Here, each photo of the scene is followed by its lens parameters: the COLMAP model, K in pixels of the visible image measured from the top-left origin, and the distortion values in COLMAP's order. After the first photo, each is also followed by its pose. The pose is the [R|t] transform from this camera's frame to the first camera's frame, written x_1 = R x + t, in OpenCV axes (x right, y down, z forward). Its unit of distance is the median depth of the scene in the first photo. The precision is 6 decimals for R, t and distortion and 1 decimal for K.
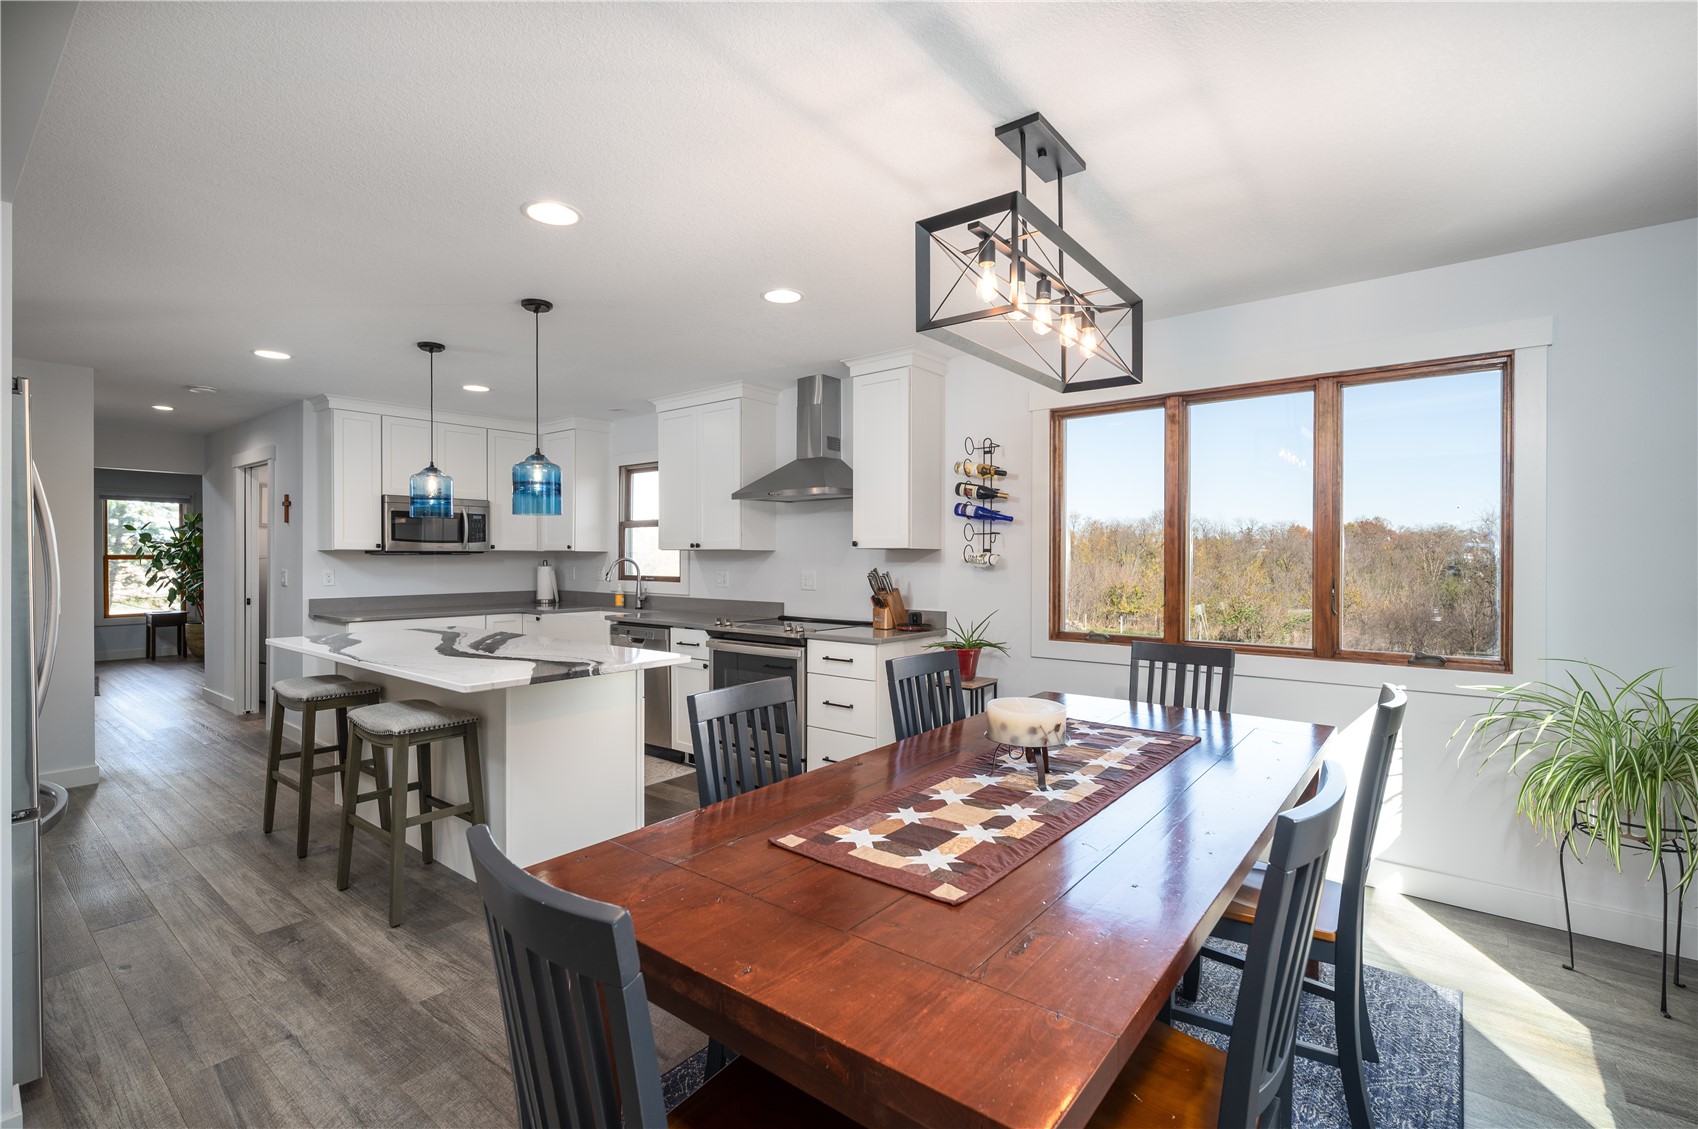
lens RADIAL K [[772.6, 0, 849.1], [0, 772.6, 564.6], [0, 0, 1]] dist [-0.005080, -0.000656]
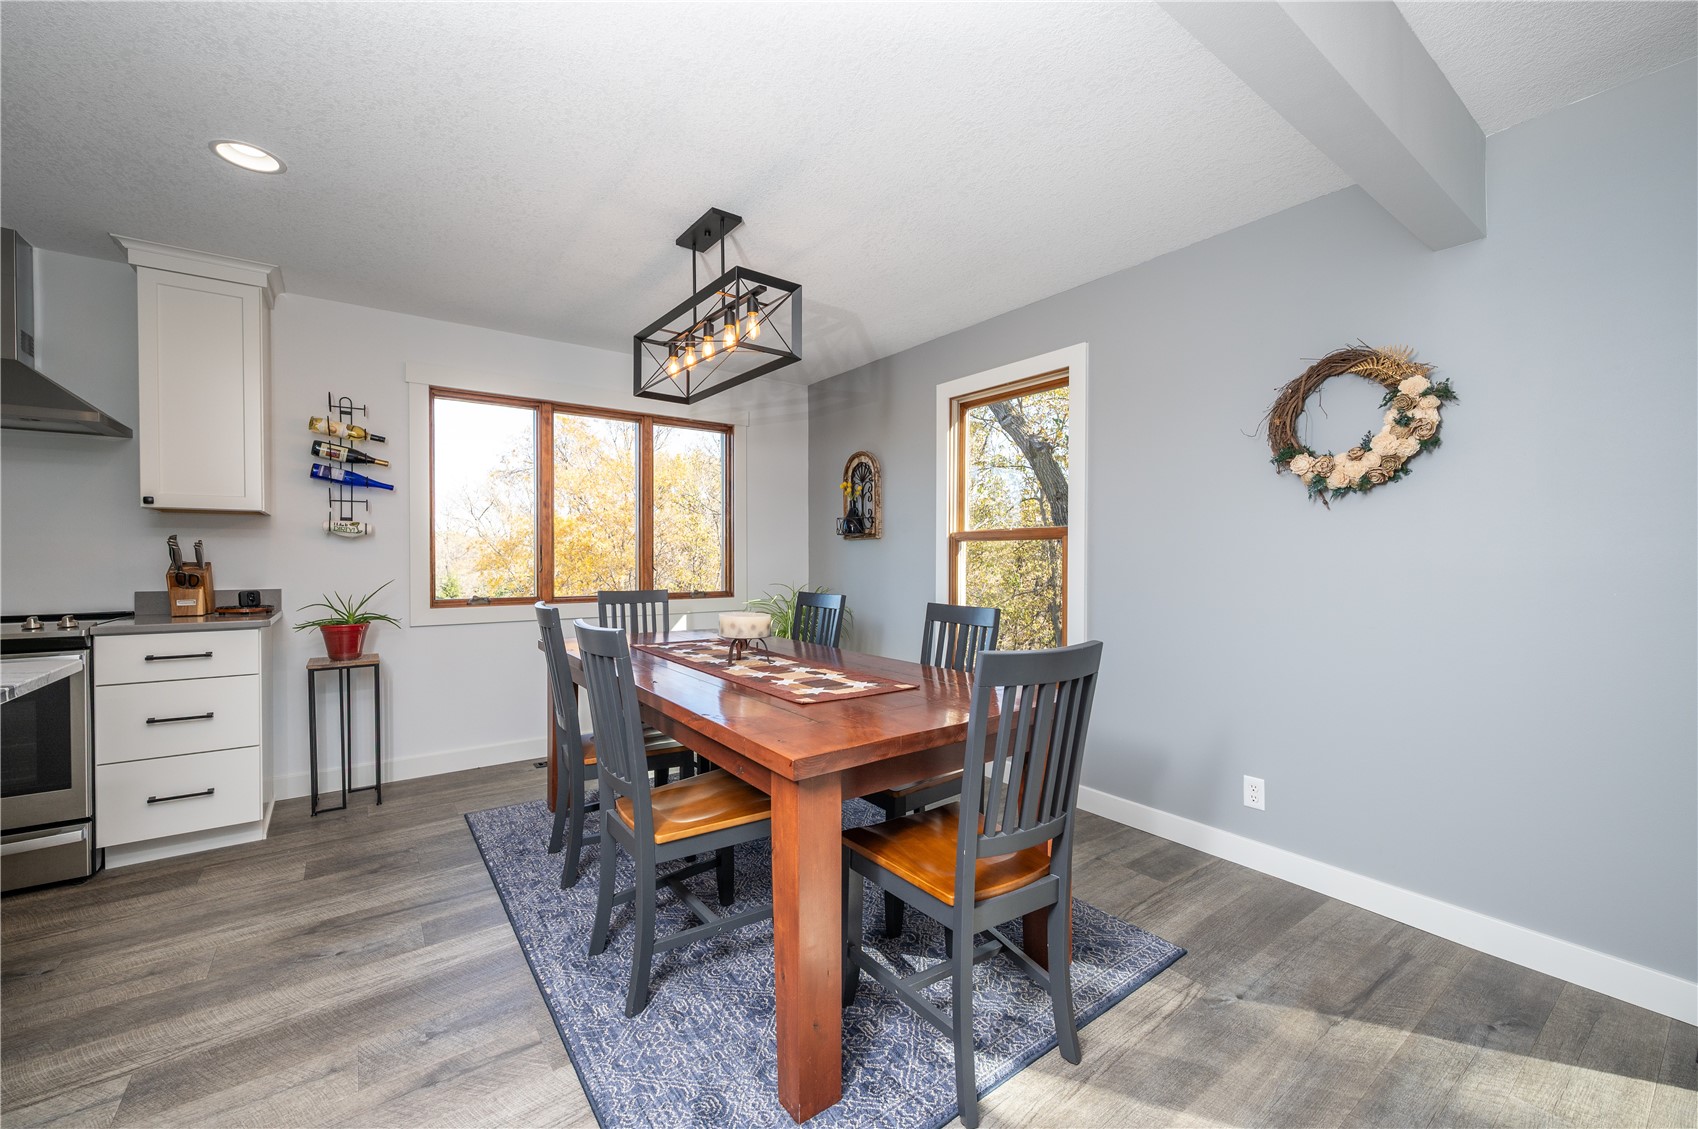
lens RADIAL K [[681.4, 0, 845.5], [0, 681.4, 563.5], [0, 0, 1]] dist [0.000118, -0.000279]
pose [[0.259491, -0.008725, 0.965706, -0.463726], [0.010276, 0.999928, 0.006273, 0.036283], [-0.965691, 0.008296, 0.259562, 0.216497]]
